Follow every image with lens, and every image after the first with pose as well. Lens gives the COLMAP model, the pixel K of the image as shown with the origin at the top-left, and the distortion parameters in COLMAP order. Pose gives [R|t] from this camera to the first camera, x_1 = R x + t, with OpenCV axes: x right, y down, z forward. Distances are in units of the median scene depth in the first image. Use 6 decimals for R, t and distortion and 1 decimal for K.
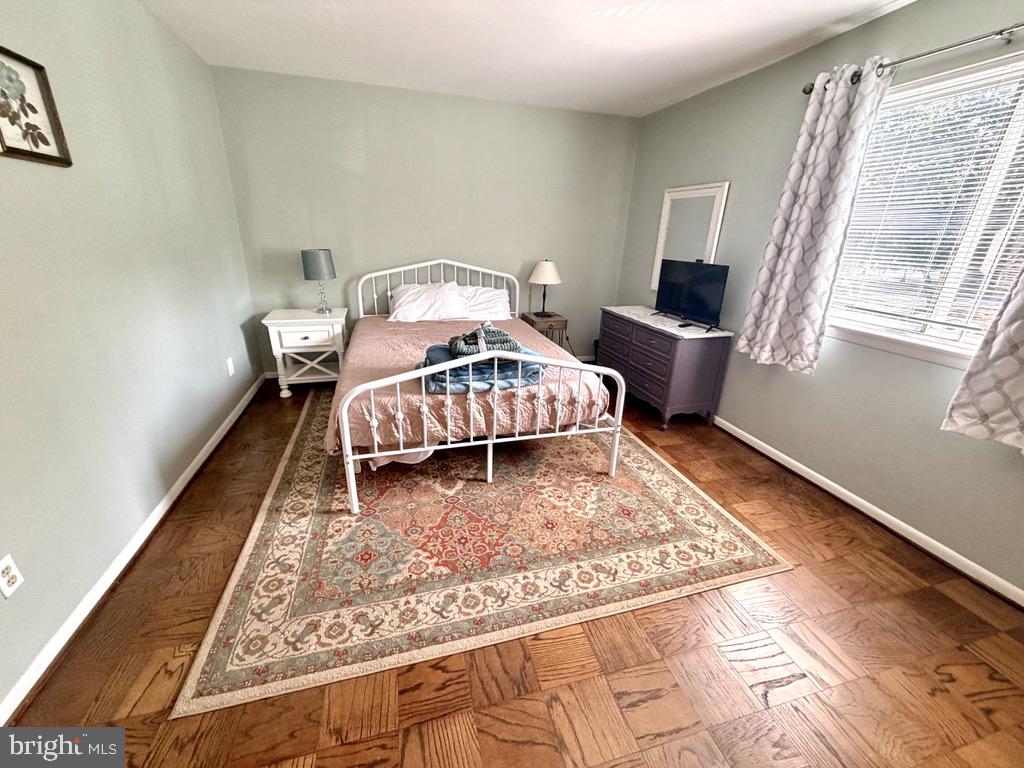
lens RADIAL K [[412.4, 0, 505.8], [0, 412.4, 386.0], [0, 0, 1]] dist [-0.000484, 0.000267]
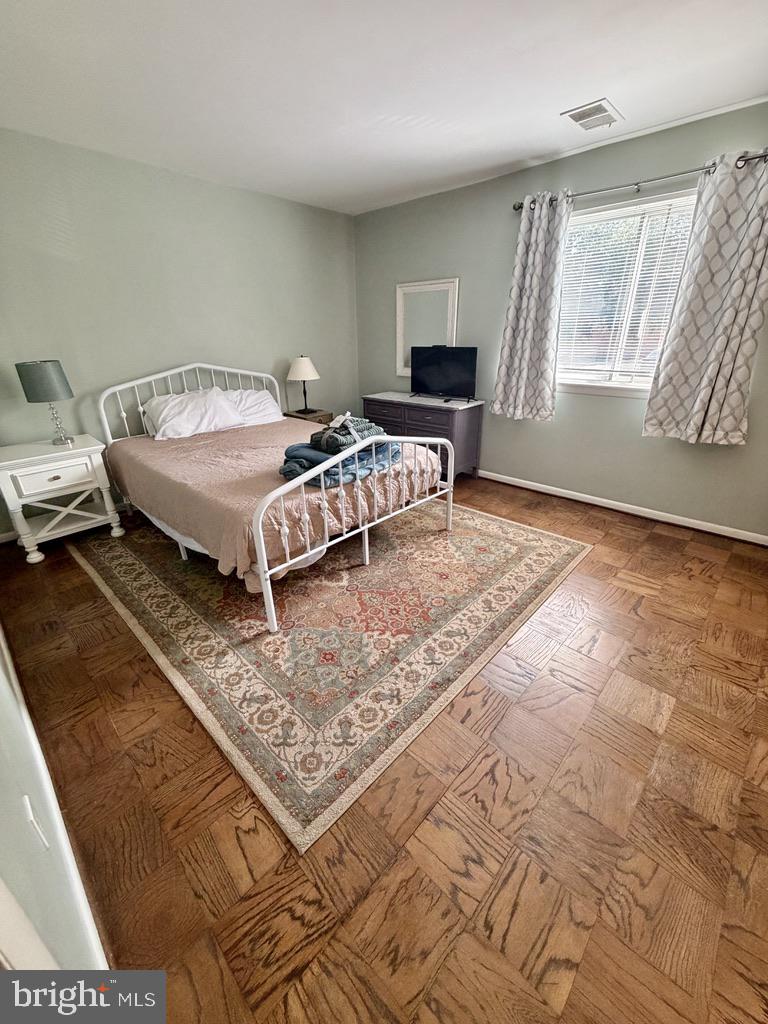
lens RADIAL K [[412.4, 0, 384.0], [0, 412.4, 512.0], [0, 0, 1]] dist [-0.000484, 0.000267]
pose [[0.852520, -0.245469, 0.461470, -0.506142], [0.220304, 0.969362, 0.108643, -0.004958], [-0.474000, 0.009044, 0.880478, 0.043323]]
